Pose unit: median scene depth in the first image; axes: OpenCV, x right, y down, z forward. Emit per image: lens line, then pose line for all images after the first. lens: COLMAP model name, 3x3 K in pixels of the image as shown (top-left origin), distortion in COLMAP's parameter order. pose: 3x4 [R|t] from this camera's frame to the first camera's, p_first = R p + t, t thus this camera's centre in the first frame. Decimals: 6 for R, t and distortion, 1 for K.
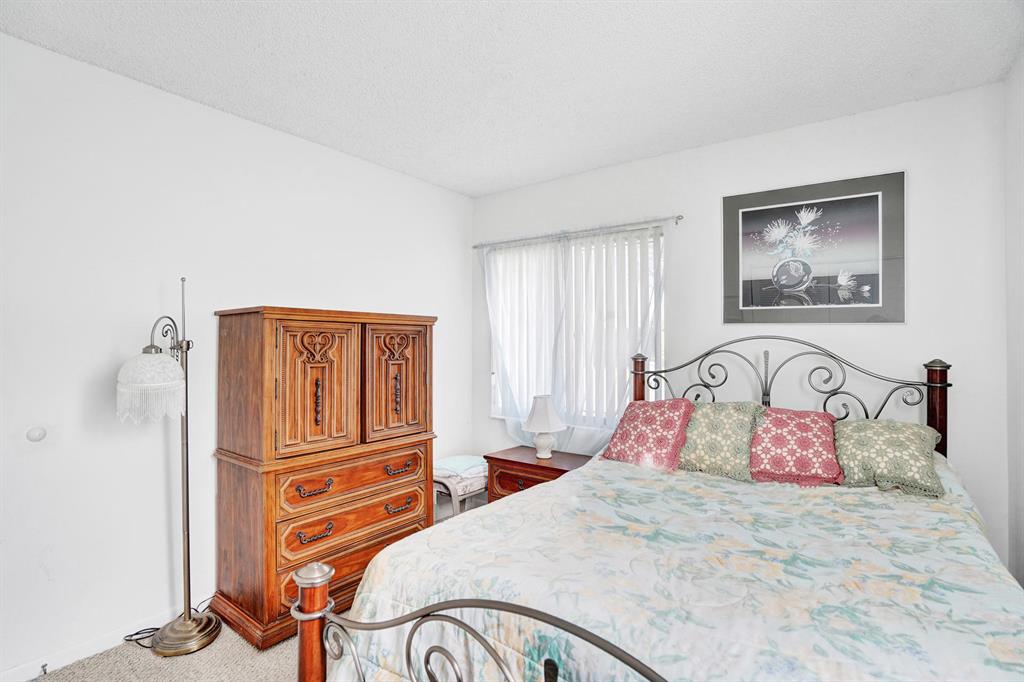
lens RADIAL K [[496.7, 0, 506.6], [0, 496.7, 346.6], [0, 0, 1]] dist [-0.057574, 0.020217]
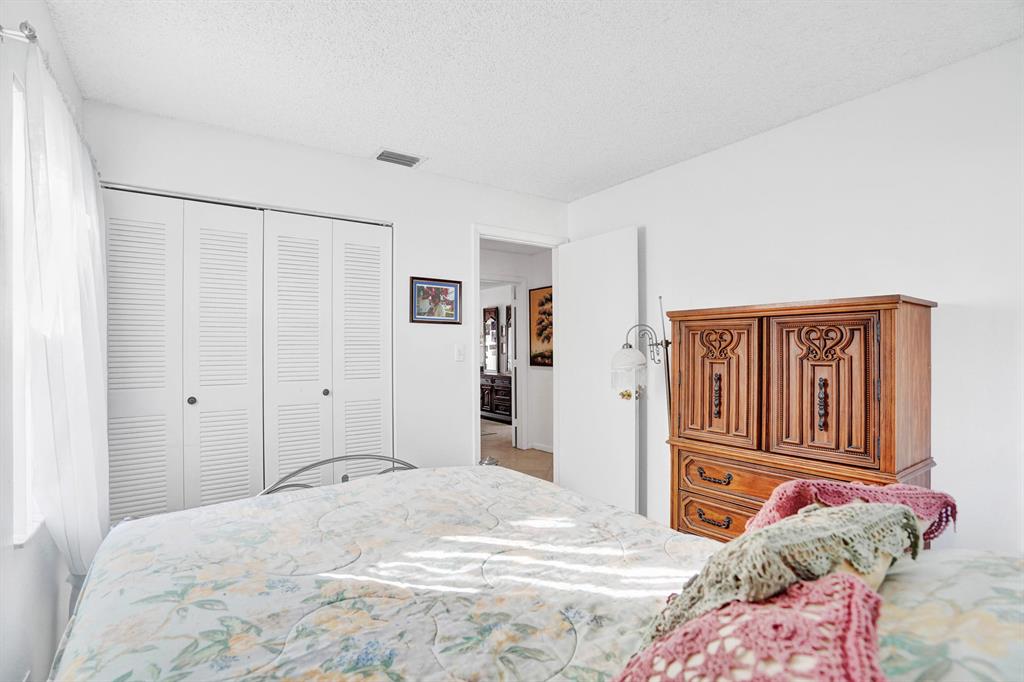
lens RADIAL K [[496.7, 0, 506.6], [0, 496.7, 346.6], [0, 0, 1]] dist [-0.057574, 0.020217]
pose [[-0.332610, -0.003451, -0.943058, 0.775740], [-0.002153, 0.999993, -0.002900, 0.011136], [0.943062, 0.001066, -0.332615, 0.942897]]
